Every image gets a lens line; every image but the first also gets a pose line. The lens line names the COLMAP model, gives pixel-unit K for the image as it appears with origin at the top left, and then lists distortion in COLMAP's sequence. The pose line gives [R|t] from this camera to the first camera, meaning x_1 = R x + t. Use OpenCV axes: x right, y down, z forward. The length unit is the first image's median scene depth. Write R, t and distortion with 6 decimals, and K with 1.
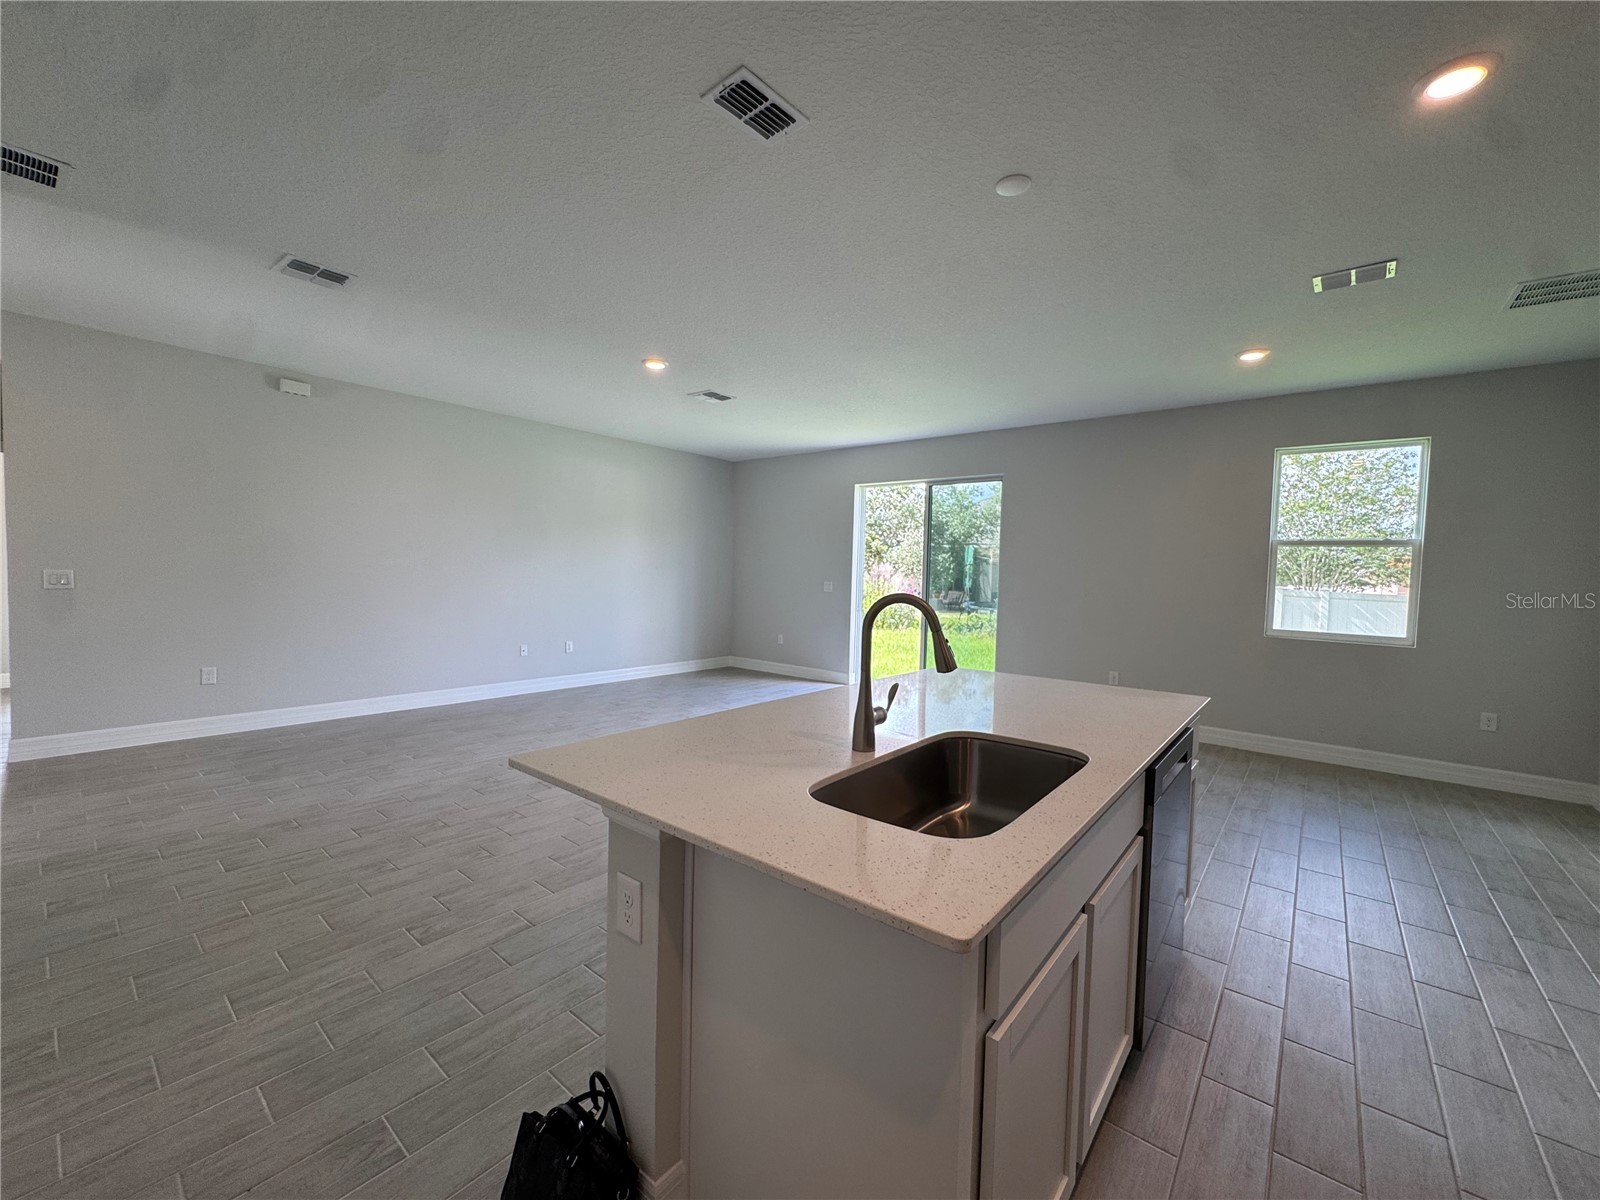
lens RADIAL K [[640.4, 0, 800.0], [0, 640.4, 600.0], [0, 0, 1]] dist [-0.001459, 0.000339]
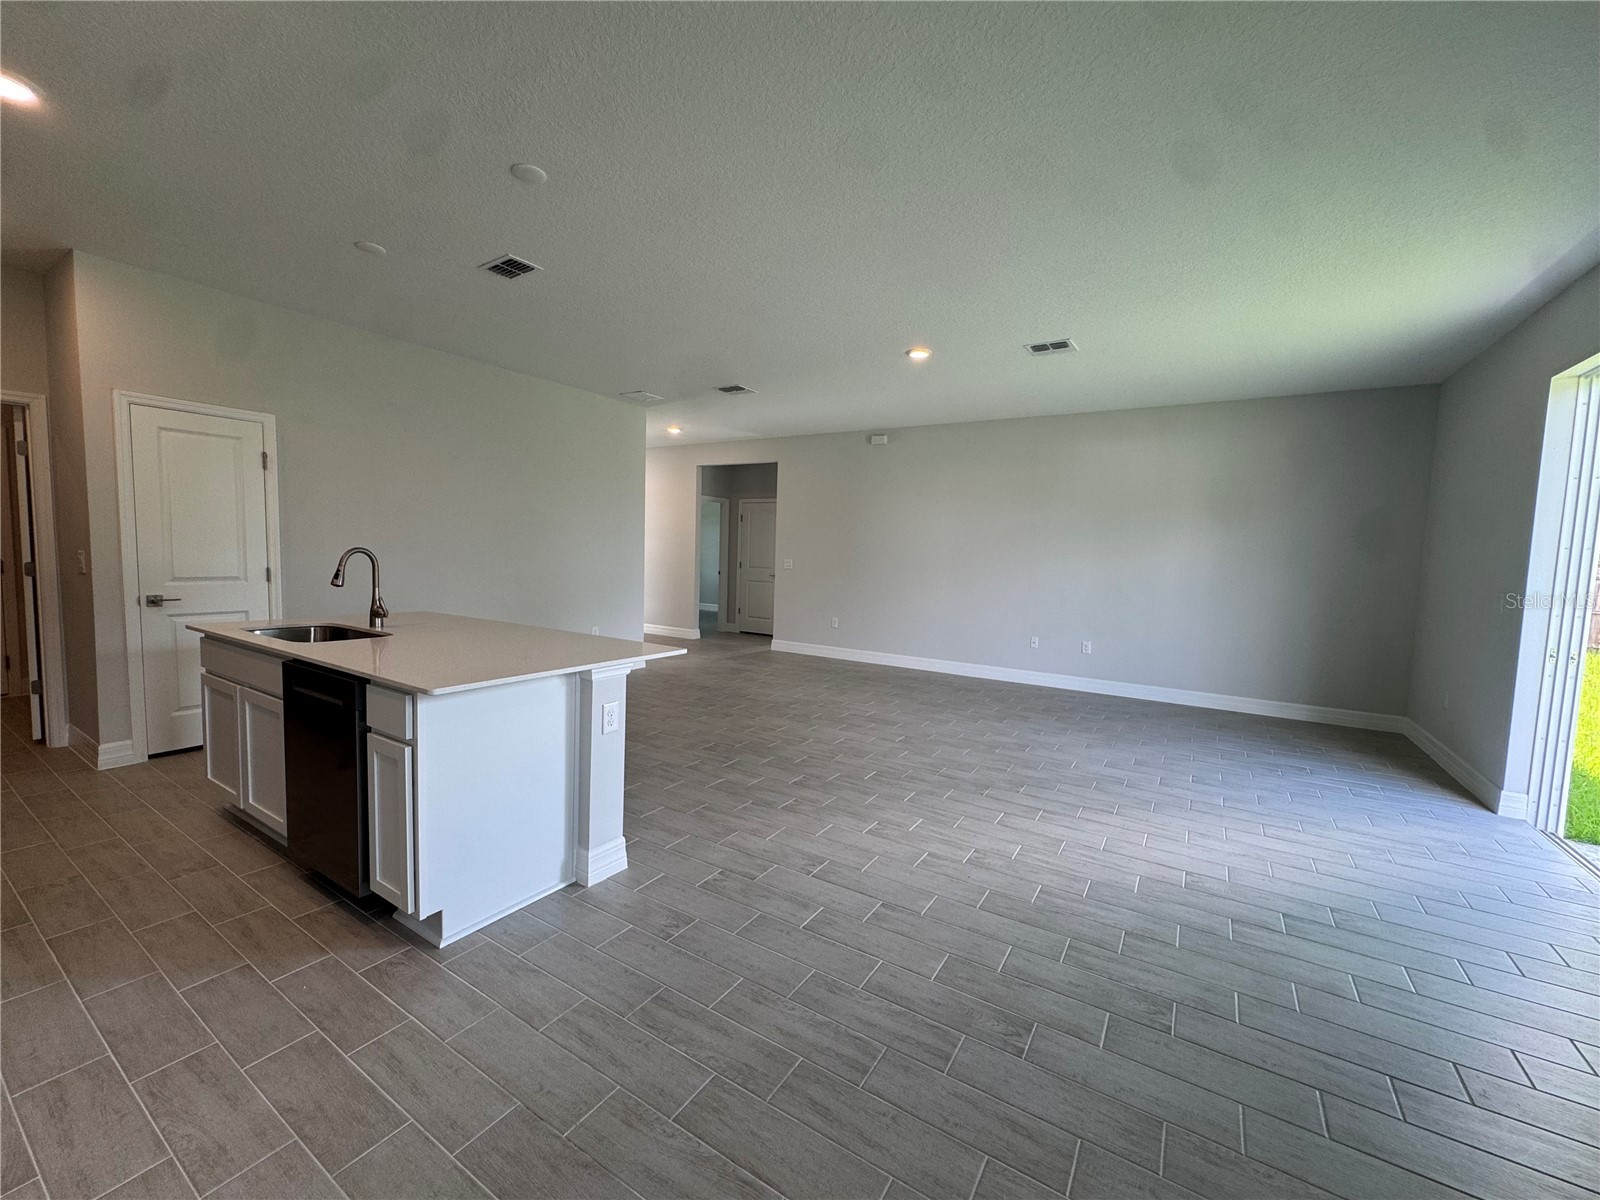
lens RADIAL K [[640.4, 0, 800.0], [0, 640.4, 600.0], [0, 0, 1]] dist [-0.001459, 0.000339]
pose [[0.121352, 0.054982, -0.991086, 0.747720], [-0.072338, 0.996300, 0.046414, -0.012751], [0.989970, 0.066061, 0.124880, 0.689796]]
